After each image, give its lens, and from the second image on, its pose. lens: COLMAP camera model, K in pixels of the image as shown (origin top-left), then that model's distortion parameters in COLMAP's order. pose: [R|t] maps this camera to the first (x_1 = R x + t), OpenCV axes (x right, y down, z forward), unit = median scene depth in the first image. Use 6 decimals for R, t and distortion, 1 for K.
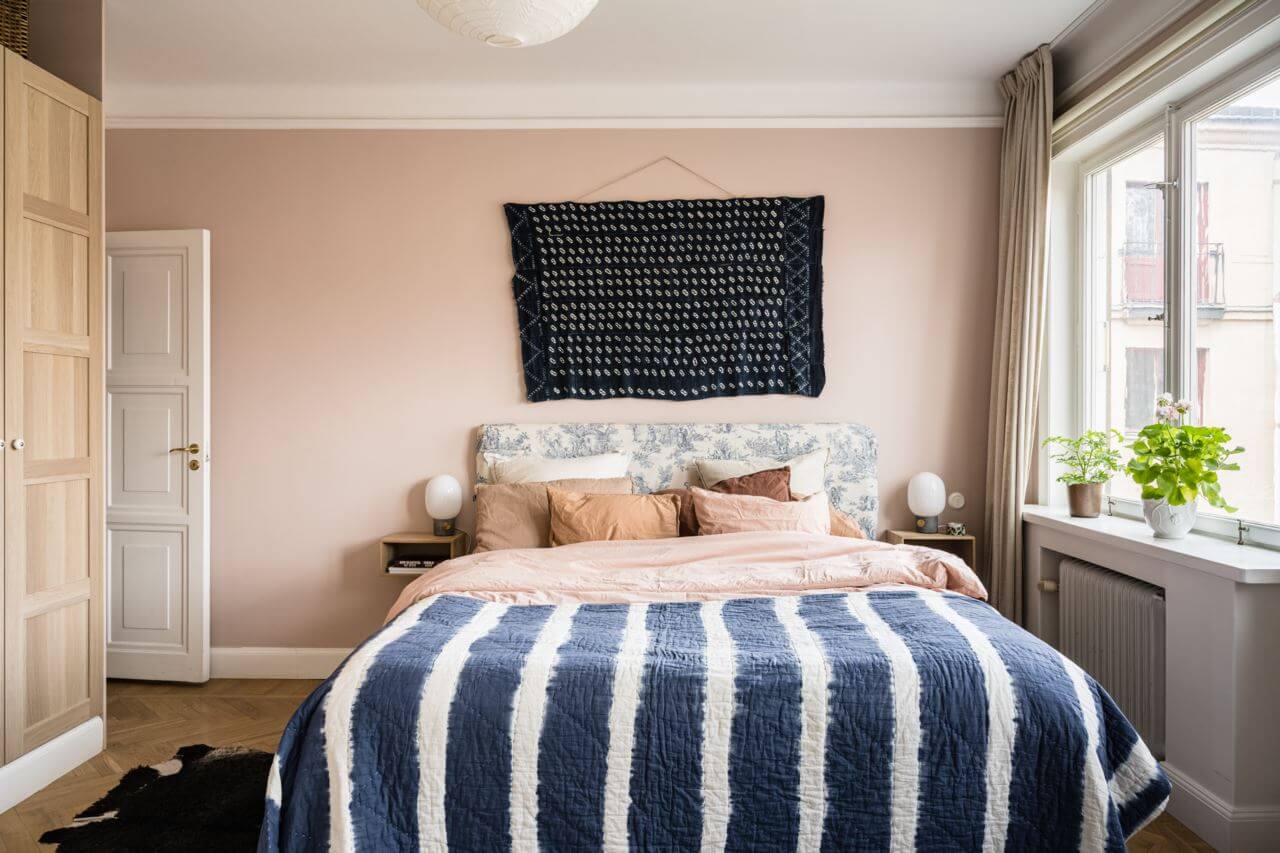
lens RADIAL K [[876.1, 0, 641.4], [0, 876.1, 422.8], [0, 0, 1]] dist [0.001408, -0.002938]
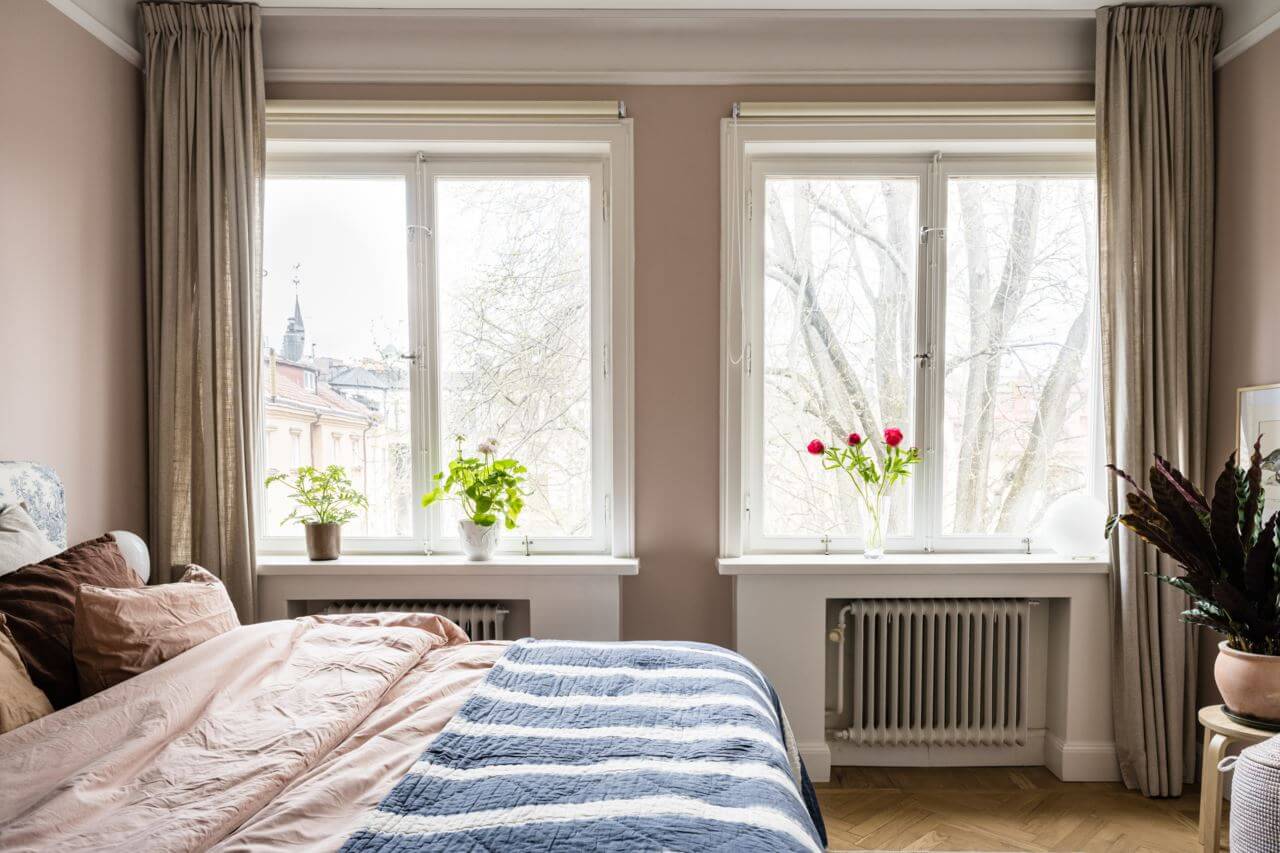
lens RADIAL K [[876.1, 0, 677.2], [0, 876.1, 528.5], [0, 0, 1]] dist [0.001408, -0.002938]
pose [[-0.020220, -0.079267, 0.996648, -0.456306], [0.010857, 0.996776, 0.079498, 0.004352], [-0.999737, 0.012428, -0.019294, 0.676741]]
